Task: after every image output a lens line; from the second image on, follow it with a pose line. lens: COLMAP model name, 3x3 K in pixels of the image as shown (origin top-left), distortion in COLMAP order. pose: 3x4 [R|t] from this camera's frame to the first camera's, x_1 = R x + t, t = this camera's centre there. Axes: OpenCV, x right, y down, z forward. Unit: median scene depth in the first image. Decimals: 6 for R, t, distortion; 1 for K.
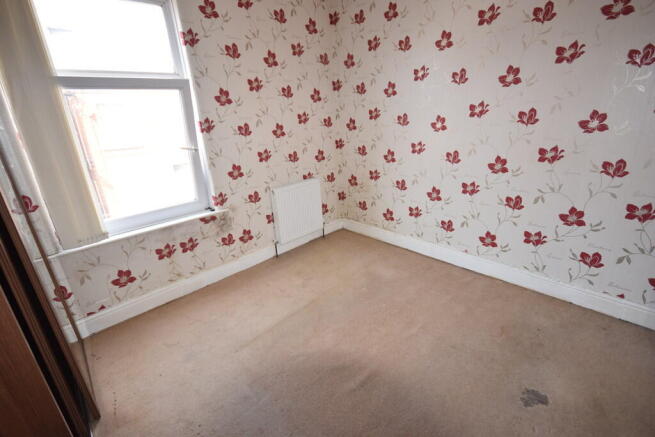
lens RADIAL K [[302.8, 0, 325.9], [0, 302.8, 219.0], [0, 0, 1]] dist [0.009474, -0.001169]
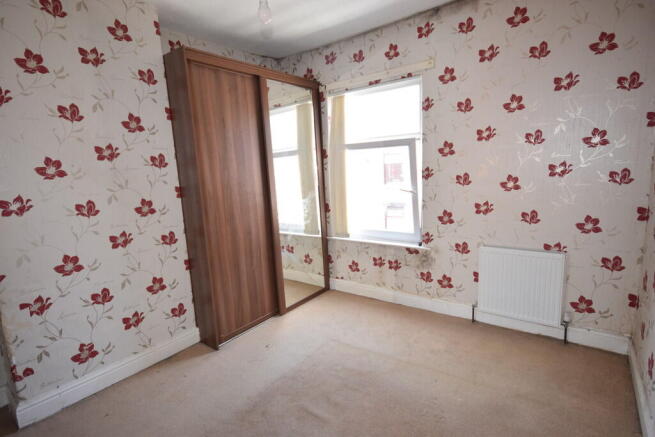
lens RADIAL K [[328.7, 0, 325.6], [0, 328.7, 218.8], [0, 0, 1]] dist [0.003346, 0.000133]
pose [[0.163582, 0.216025, -0.962587, 0.748663], [-0.282245, 0.945193, 0.164156, -0.230439], [0.945293, 0.244832, 0.215589, 0.390961]]
